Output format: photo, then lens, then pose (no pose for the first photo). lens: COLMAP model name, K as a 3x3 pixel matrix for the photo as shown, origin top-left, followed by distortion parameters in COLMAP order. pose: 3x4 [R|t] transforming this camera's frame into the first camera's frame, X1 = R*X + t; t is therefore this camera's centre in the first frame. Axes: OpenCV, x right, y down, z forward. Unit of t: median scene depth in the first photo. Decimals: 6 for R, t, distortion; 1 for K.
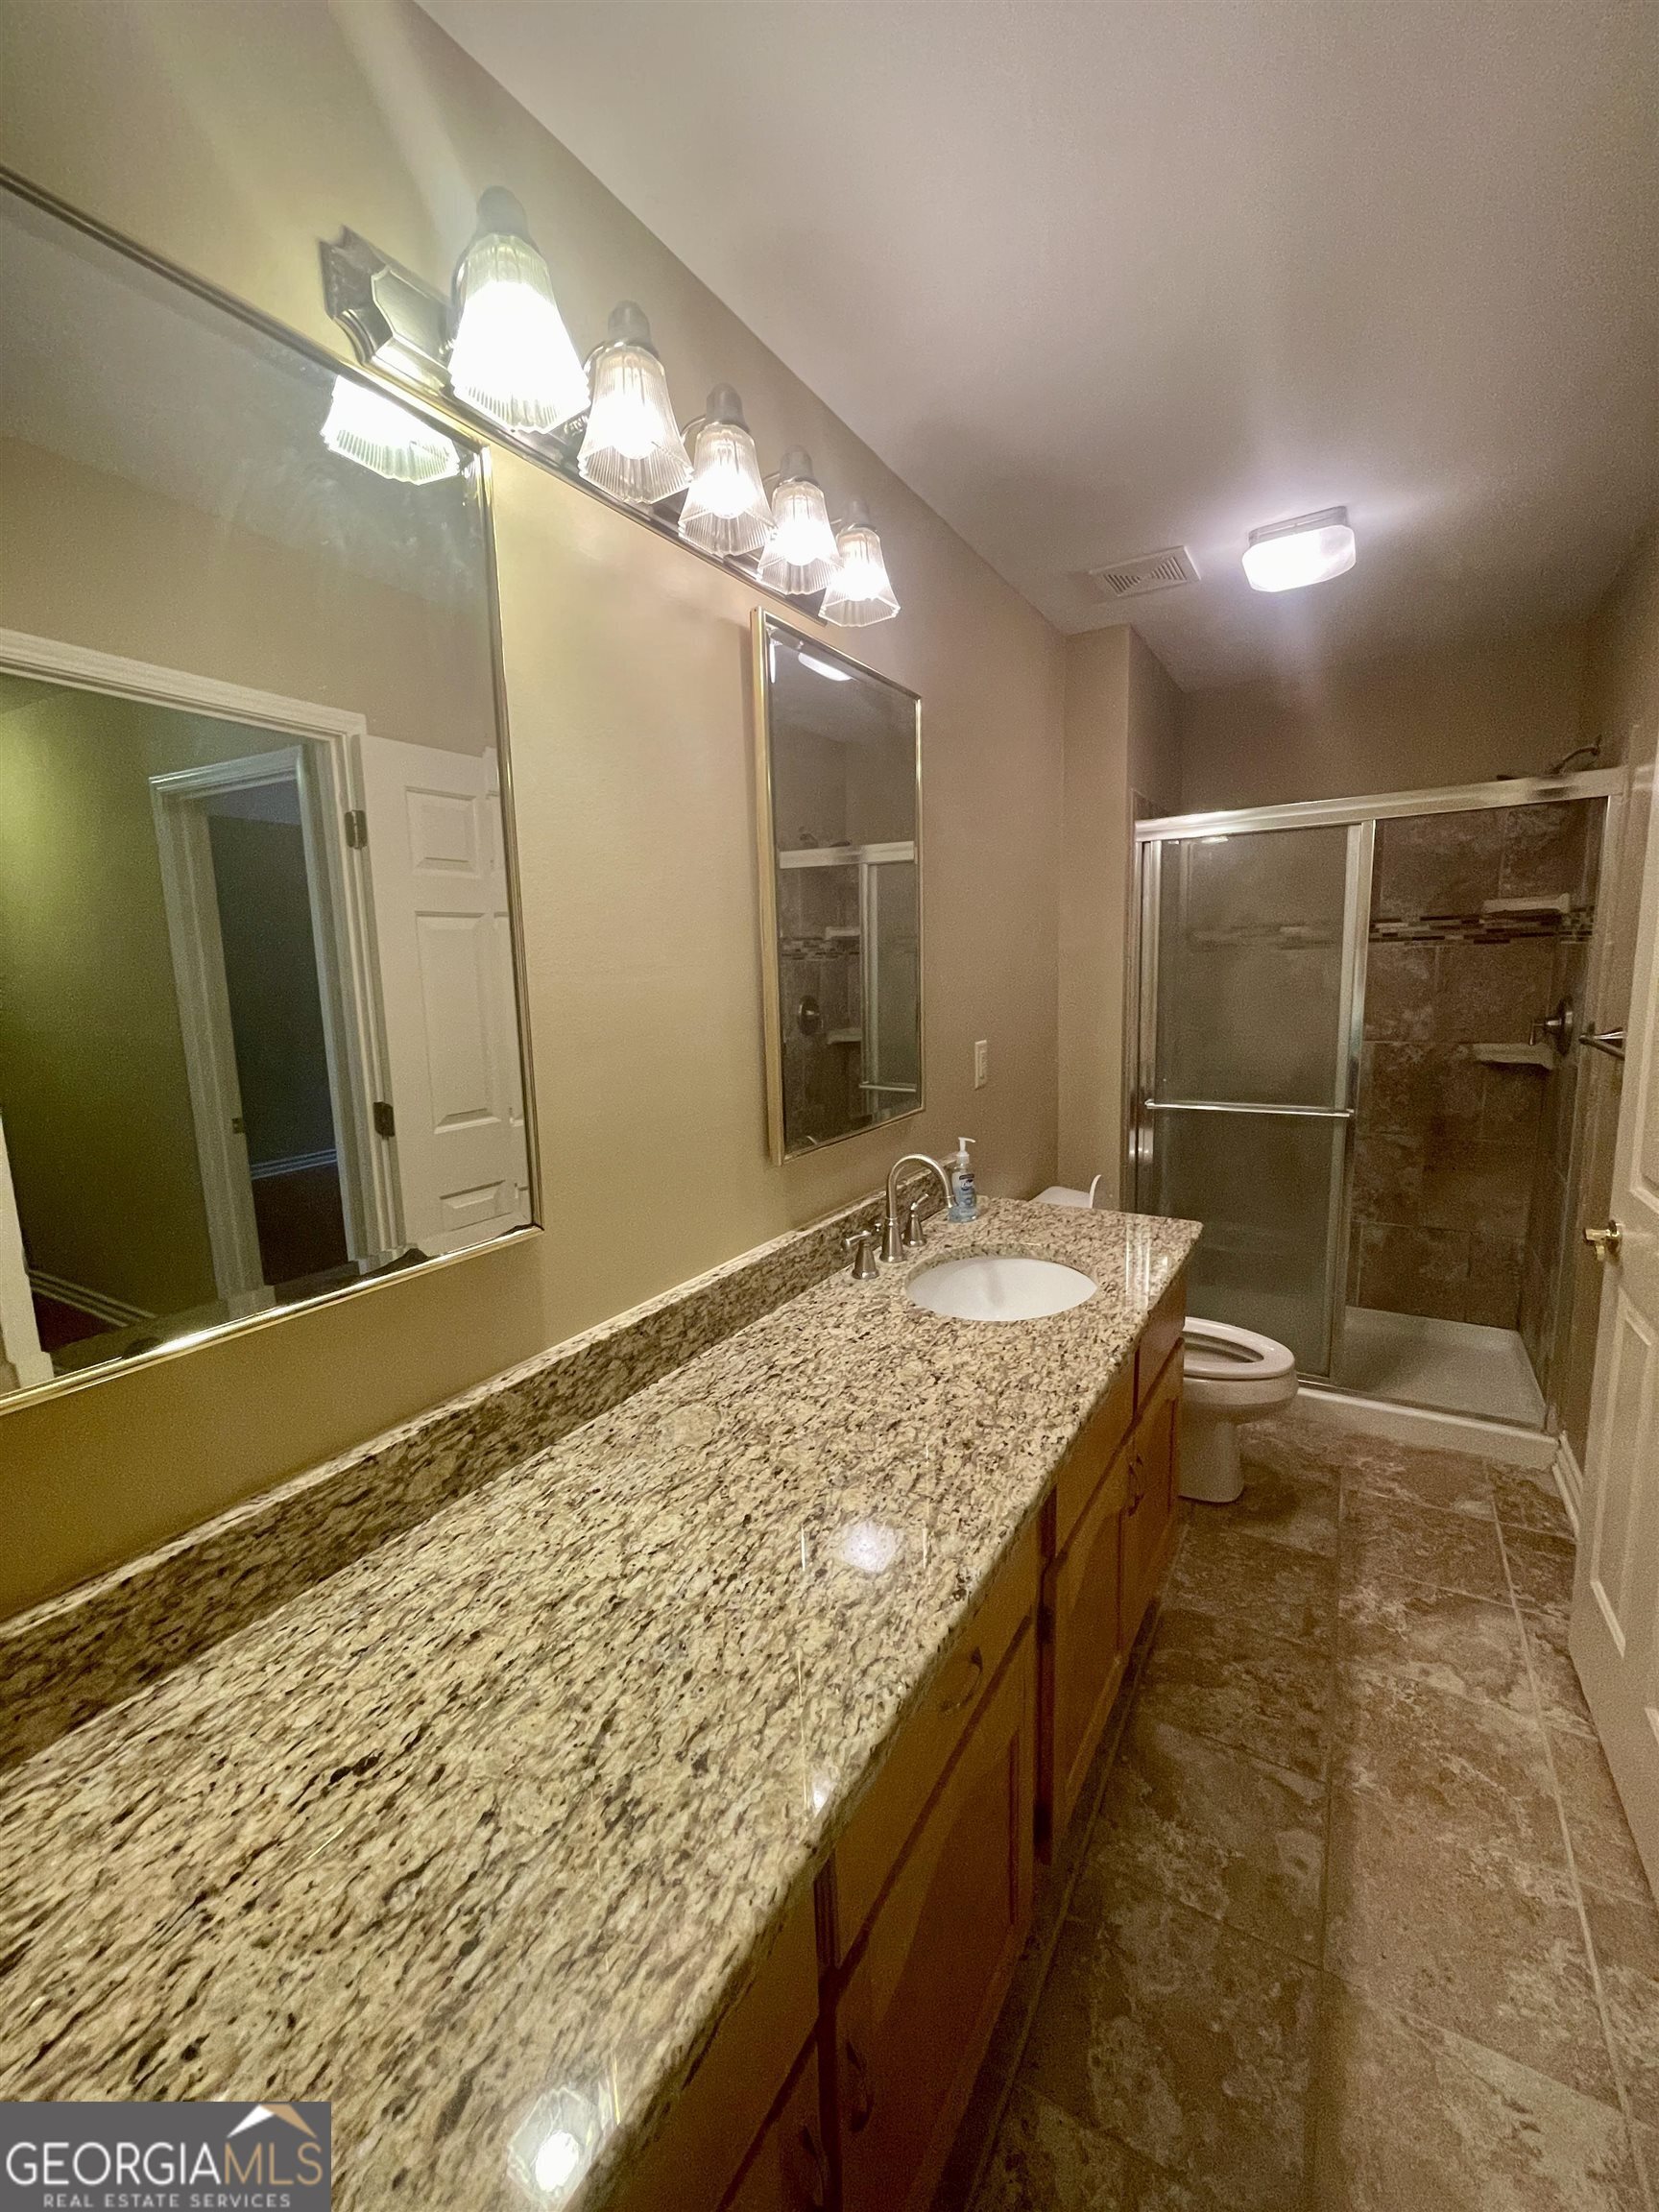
lens RADIAL K [[893.2, 0, 828.0], [0, 893.2, 1100.1], [0, 0, 1]] dist [0.000900, 0.000324]
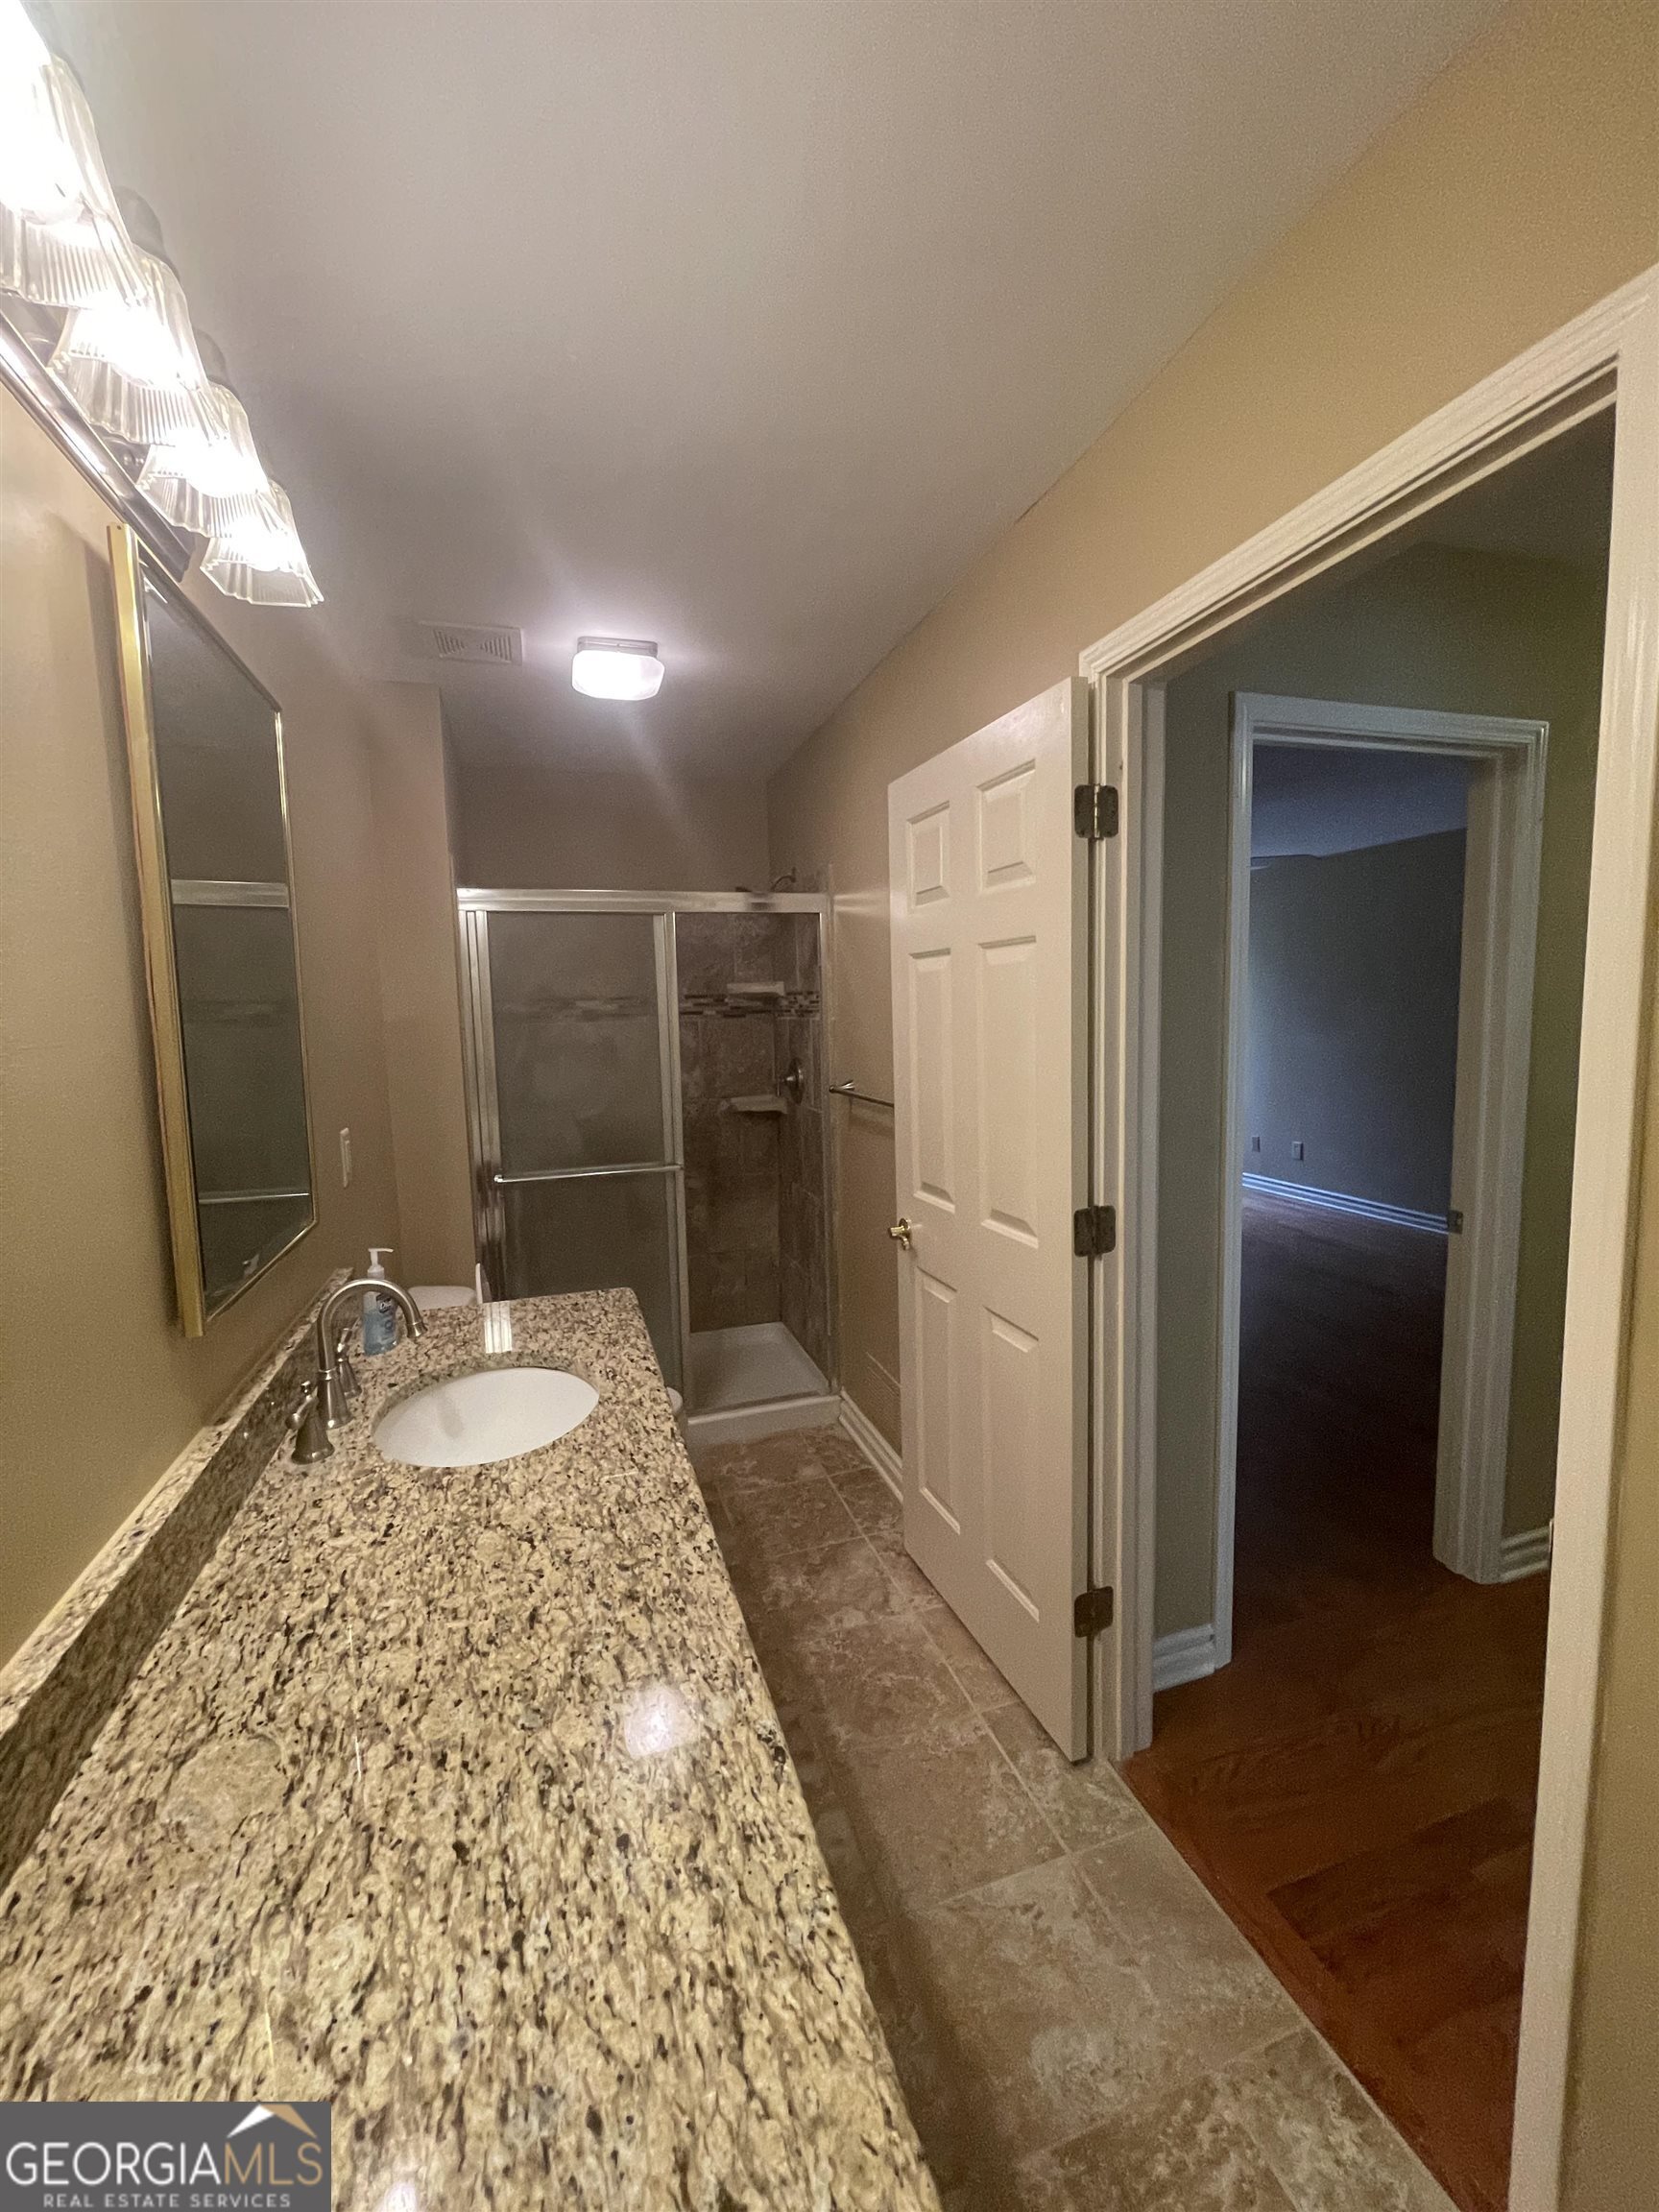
lens RADIAL K [[893.2, 0, 827.3], [0, 893.2, 1103.8], [0, 0, 1]] dist [0.000900, 0.000324]
pose [[0.660908, -0.065694, 0.747586, -0.276422], [0.122162, 0.992292, -0.020800, -0.034649], [-0.740457, 0.105073, 0.663839, 0.204983]]
